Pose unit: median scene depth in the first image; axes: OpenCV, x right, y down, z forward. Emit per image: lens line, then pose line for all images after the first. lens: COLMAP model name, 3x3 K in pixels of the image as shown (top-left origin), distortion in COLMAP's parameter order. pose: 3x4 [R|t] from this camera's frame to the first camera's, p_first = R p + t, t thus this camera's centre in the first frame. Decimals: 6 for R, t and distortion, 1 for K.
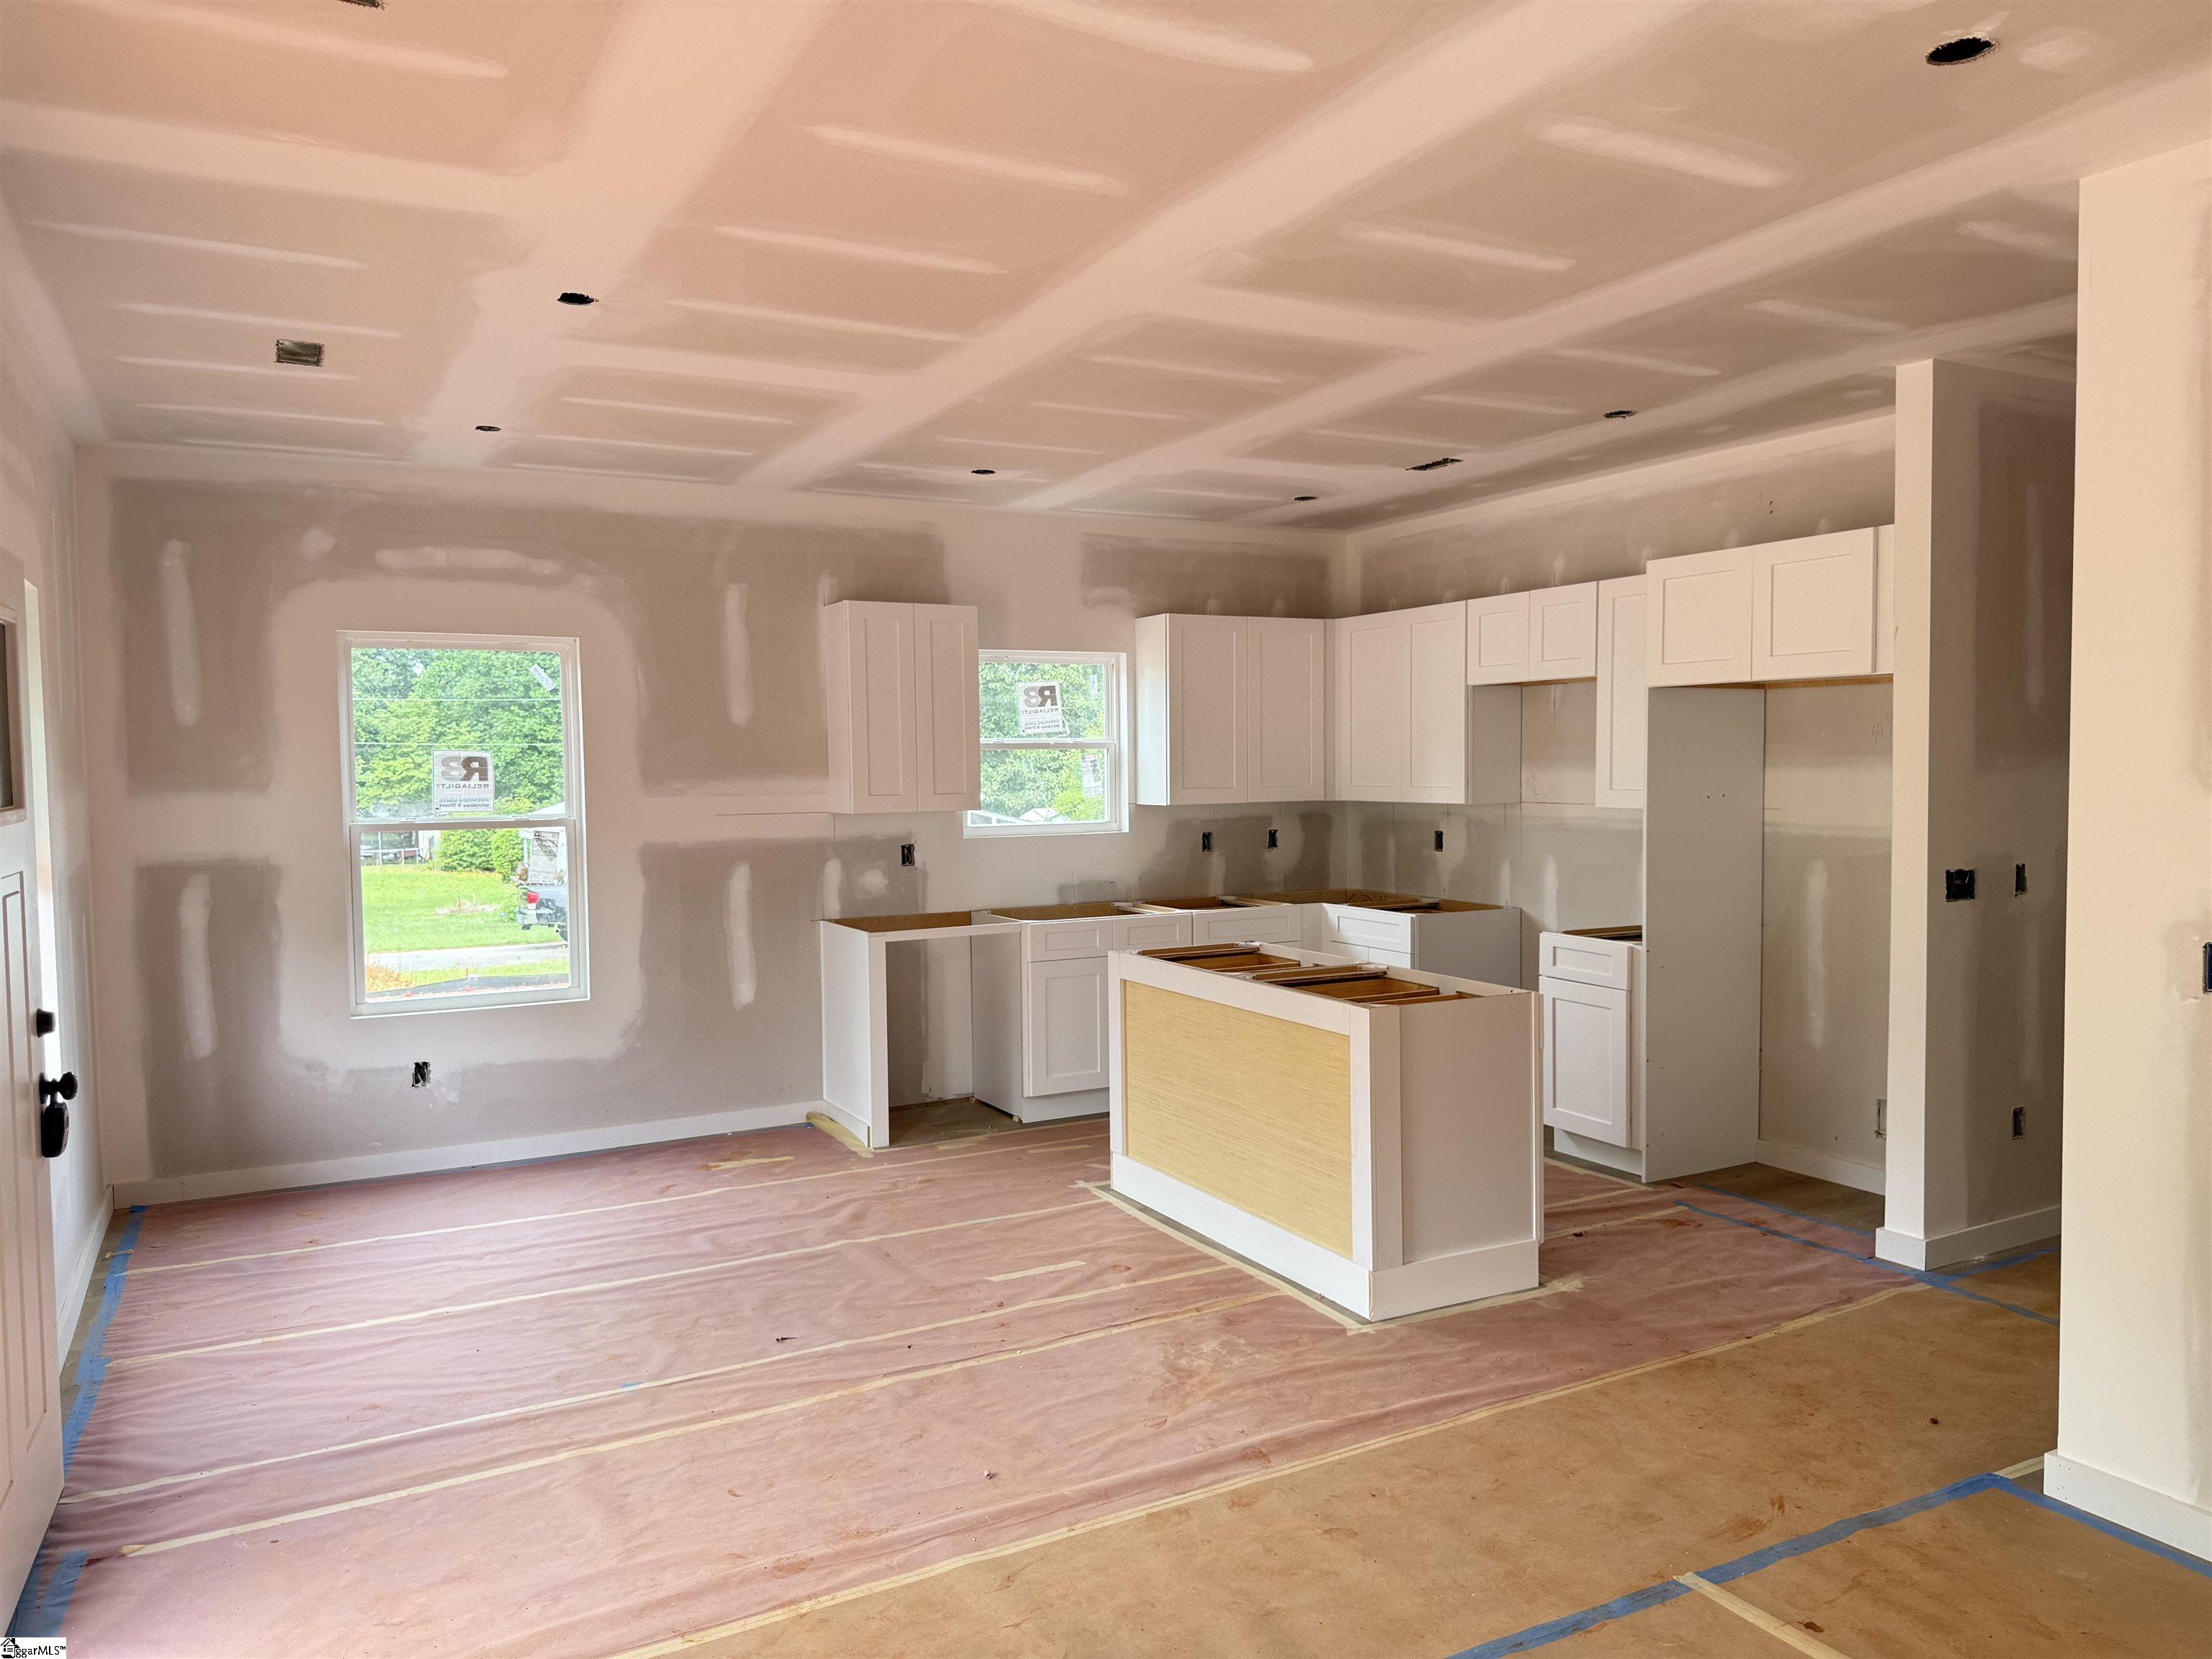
lens RADIAL K [[1553.2, 0, 1097.2], [0, 1553.2, 838.3], [0, 0, 1]] dist [0.081956, -0.091112]
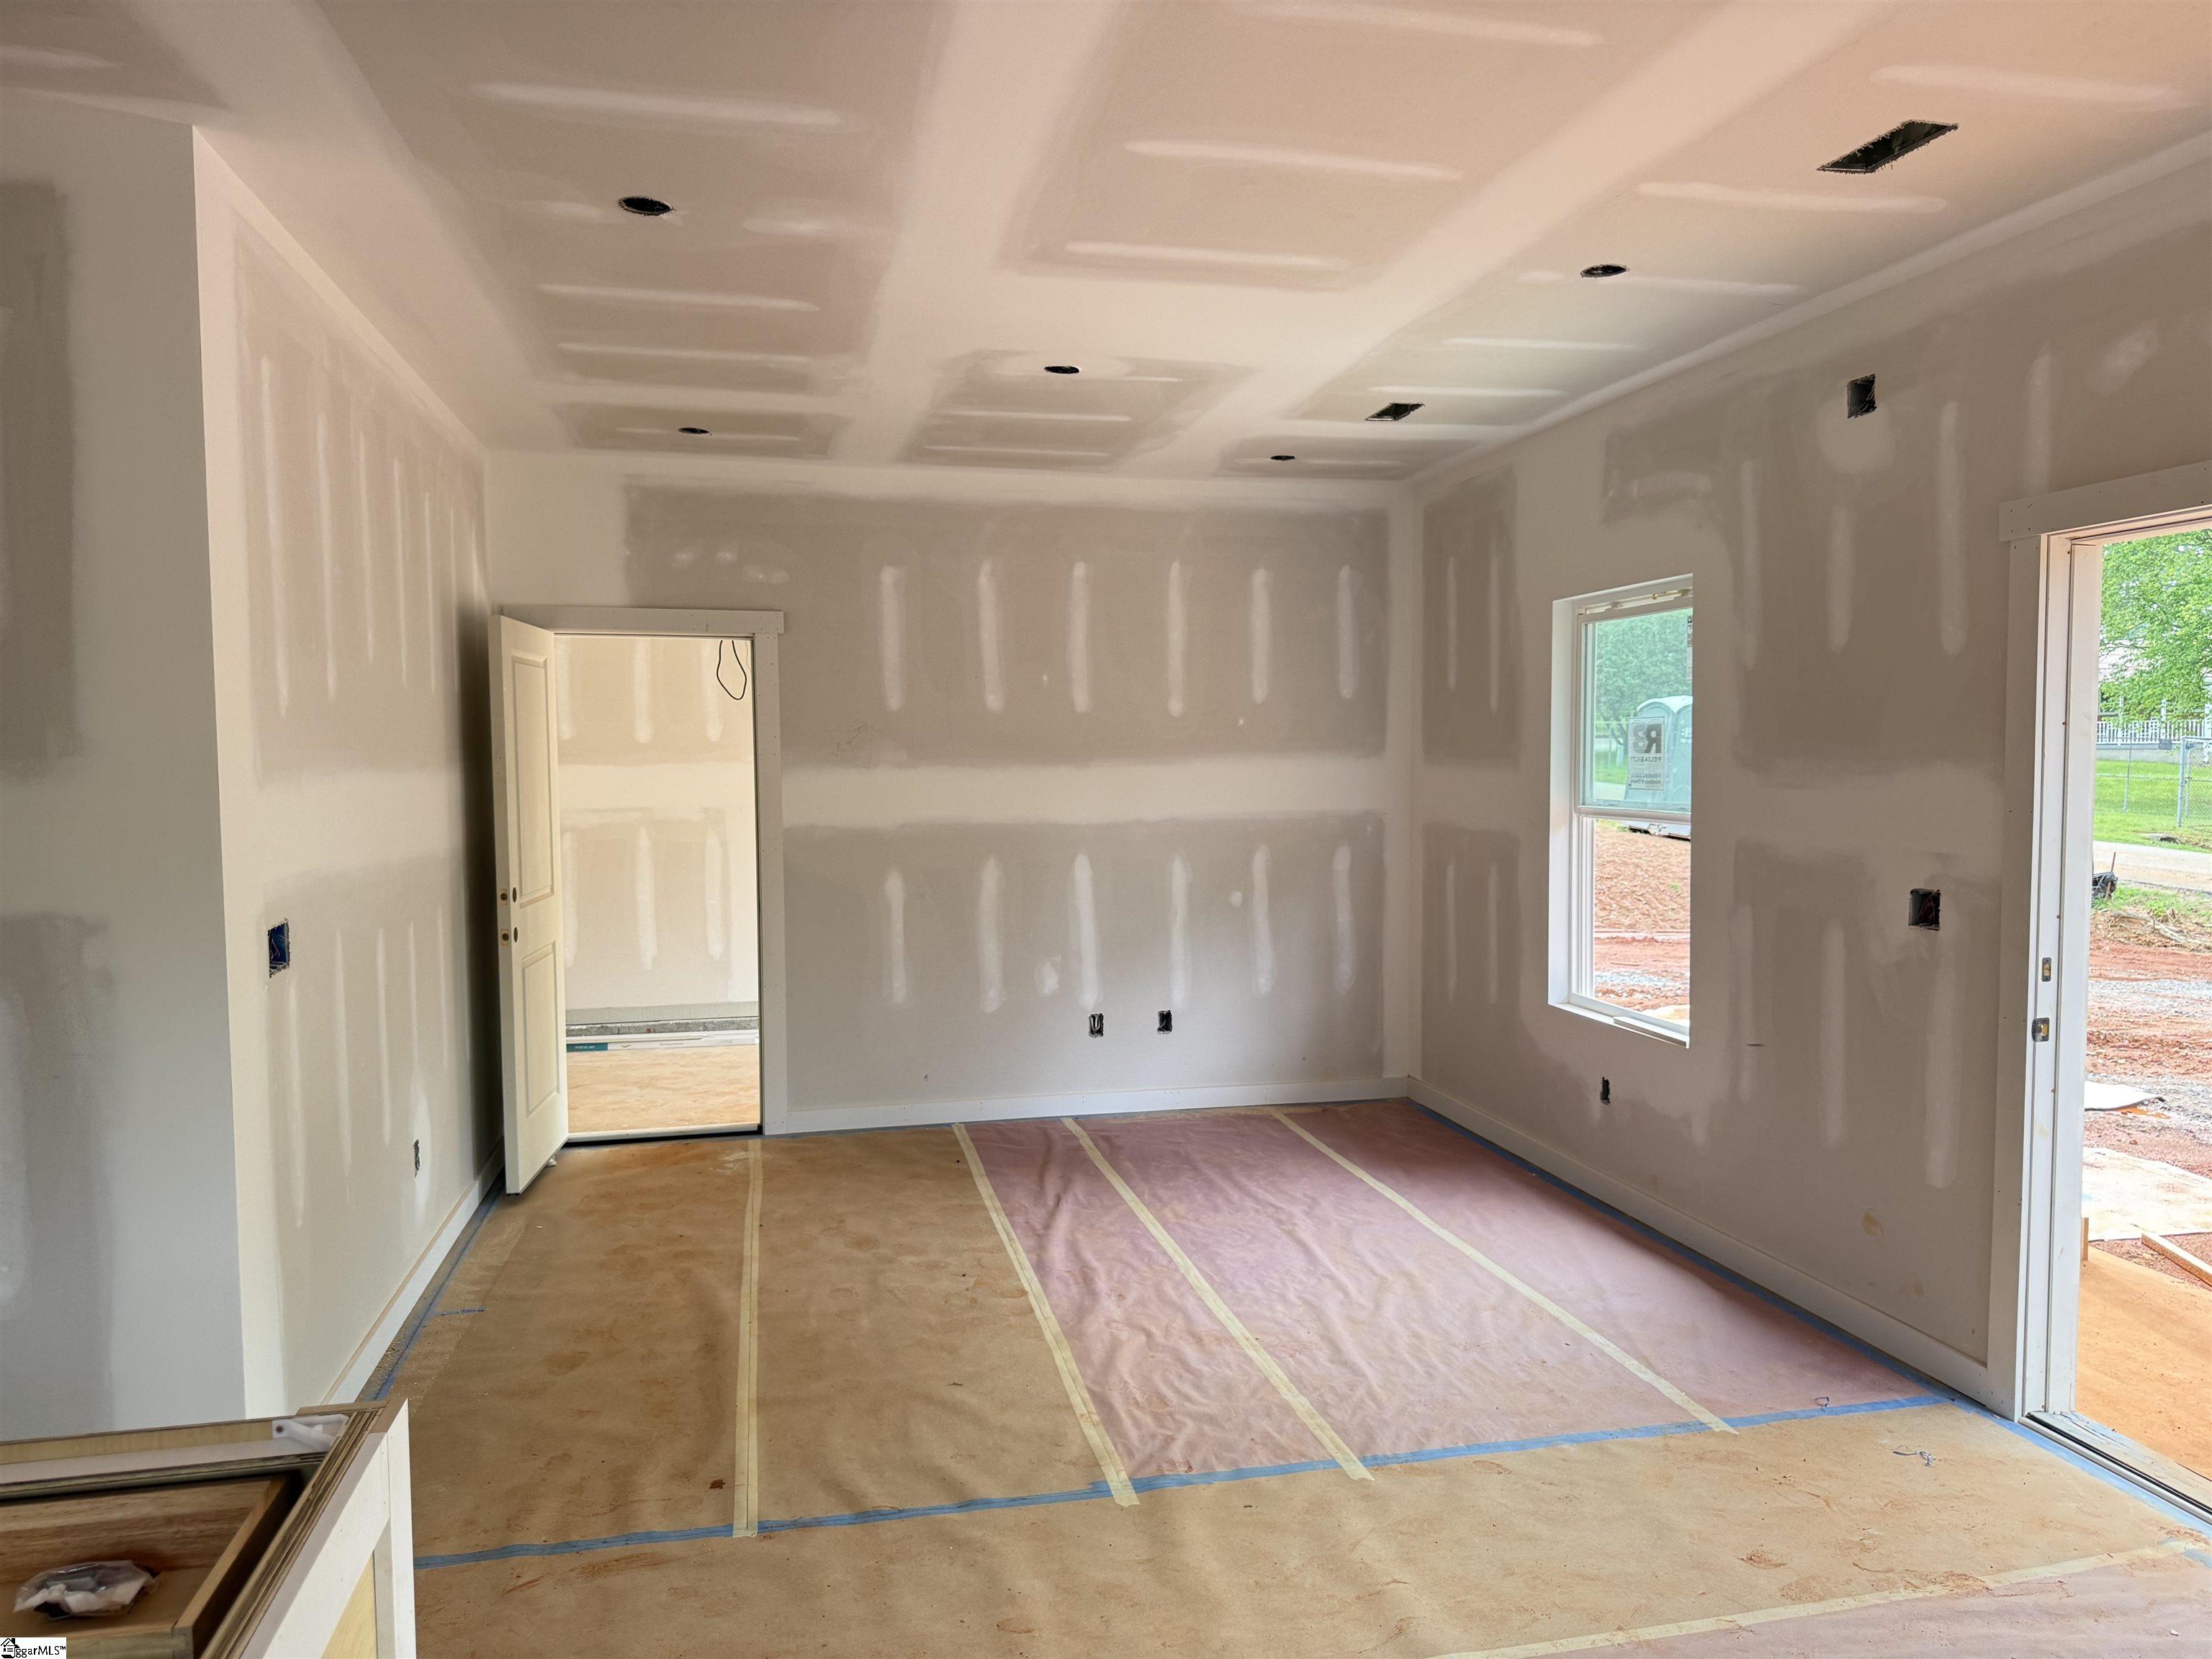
lens RADIAL K [[1553.2, 0, 1095.9], [0, 1553.2, 838.3], [0, 0, 1]] dist [0.081956, -0.091112]
pose [[-0.955778, -0.000484, 0.294090, -0.156166], [0.028134, 0.995262, 0.093071, -0.082830], [-0.292742, 0.097229, -0.951235, 1.867024]]
